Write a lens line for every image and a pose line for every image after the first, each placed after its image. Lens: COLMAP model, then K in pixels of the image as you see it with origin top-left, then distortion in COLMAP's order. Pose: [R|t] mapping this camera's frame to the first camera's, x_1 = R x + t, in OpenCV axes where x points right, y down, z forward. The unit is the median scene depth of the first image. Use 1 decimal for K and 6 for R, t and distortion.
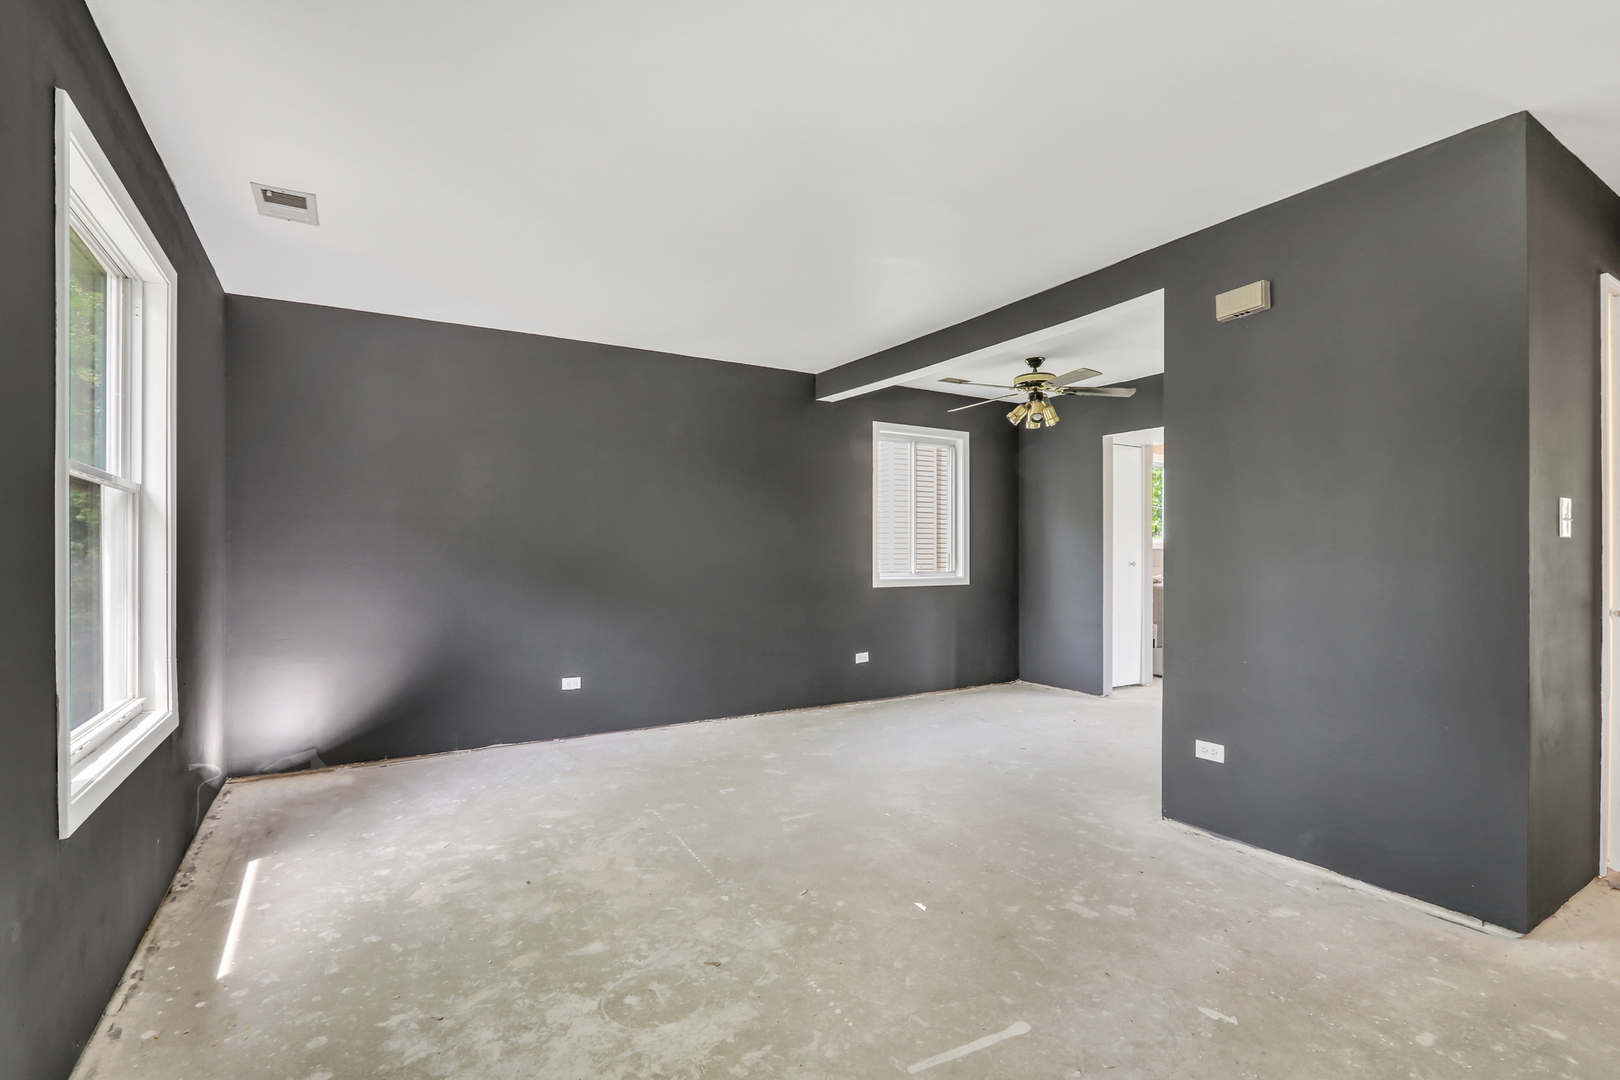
lens RADIAL K [[752.8, 0, 807.8], [0, 752.8, 551.5], [0, 0, 1]] dist [-0.022750, 0.003710]
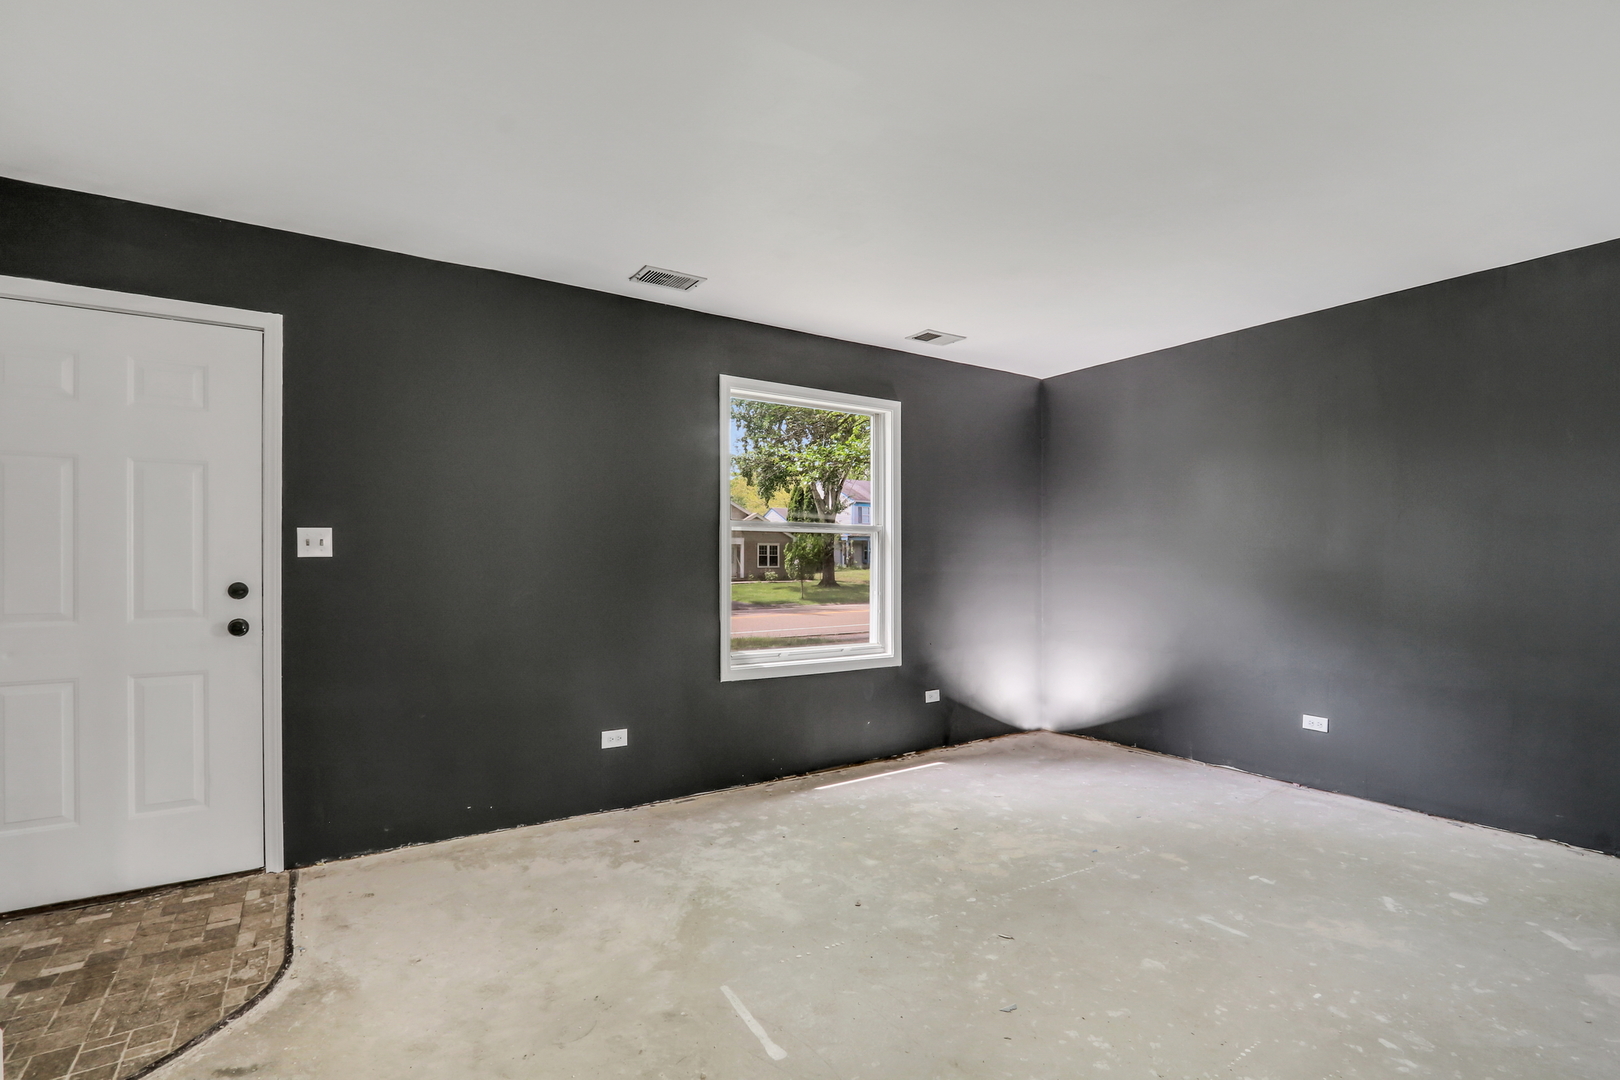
lens RADIAL K [[752.8, 0, 792.8], [0, 752.8, 555.8], [0, 0, 1]] dist [-0.022750, 0.003710]
pose [[0.026595, -0.006296, -0.999626, 0.950047], [-0.004099, 0.999971, -0.006407, -0.008406], [0.999638, 0.004268, 0.026568, 0.739875]]
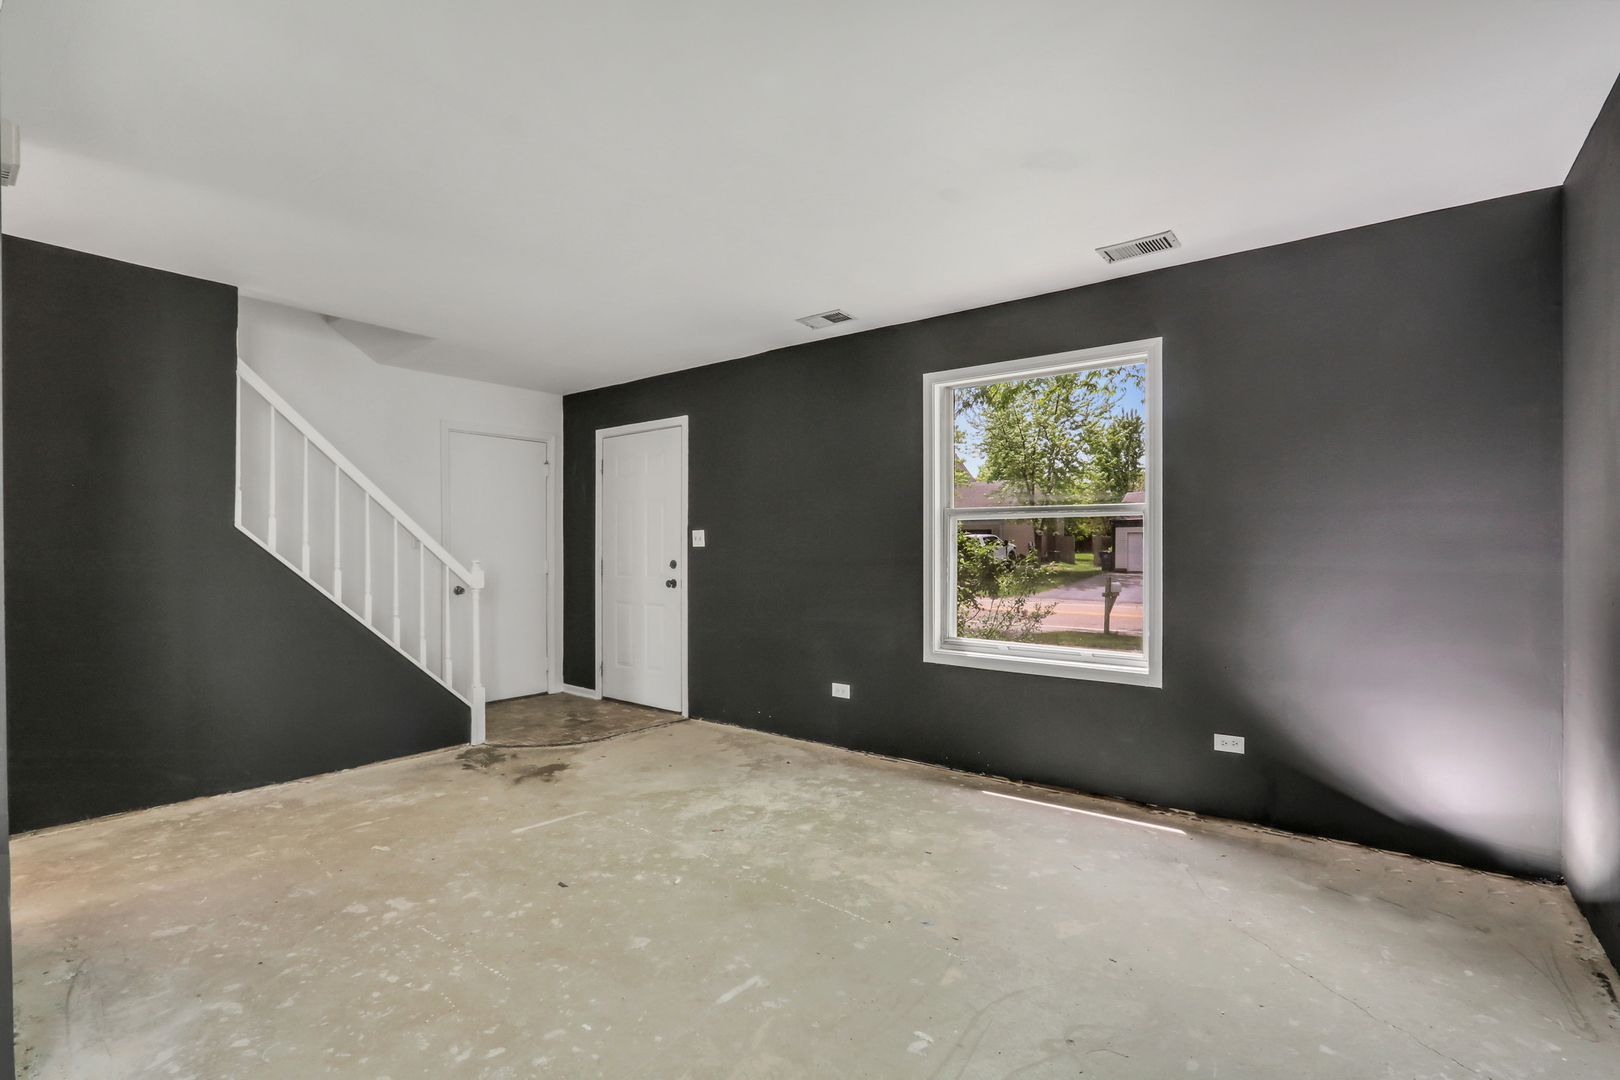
lens RADIAL K [[752.8, 0, 807.7], [0, 752.8, 541.3], [0, 0, 1]] dist [-0.022750, 0.003710]
pose [[-0.936118, -0.002945, -0.351675, 0.200019], [-0.000702, 0.999979, -0.006504, -0.012660], [0.351687, -0.005842, -0.936100, 2.125675]]
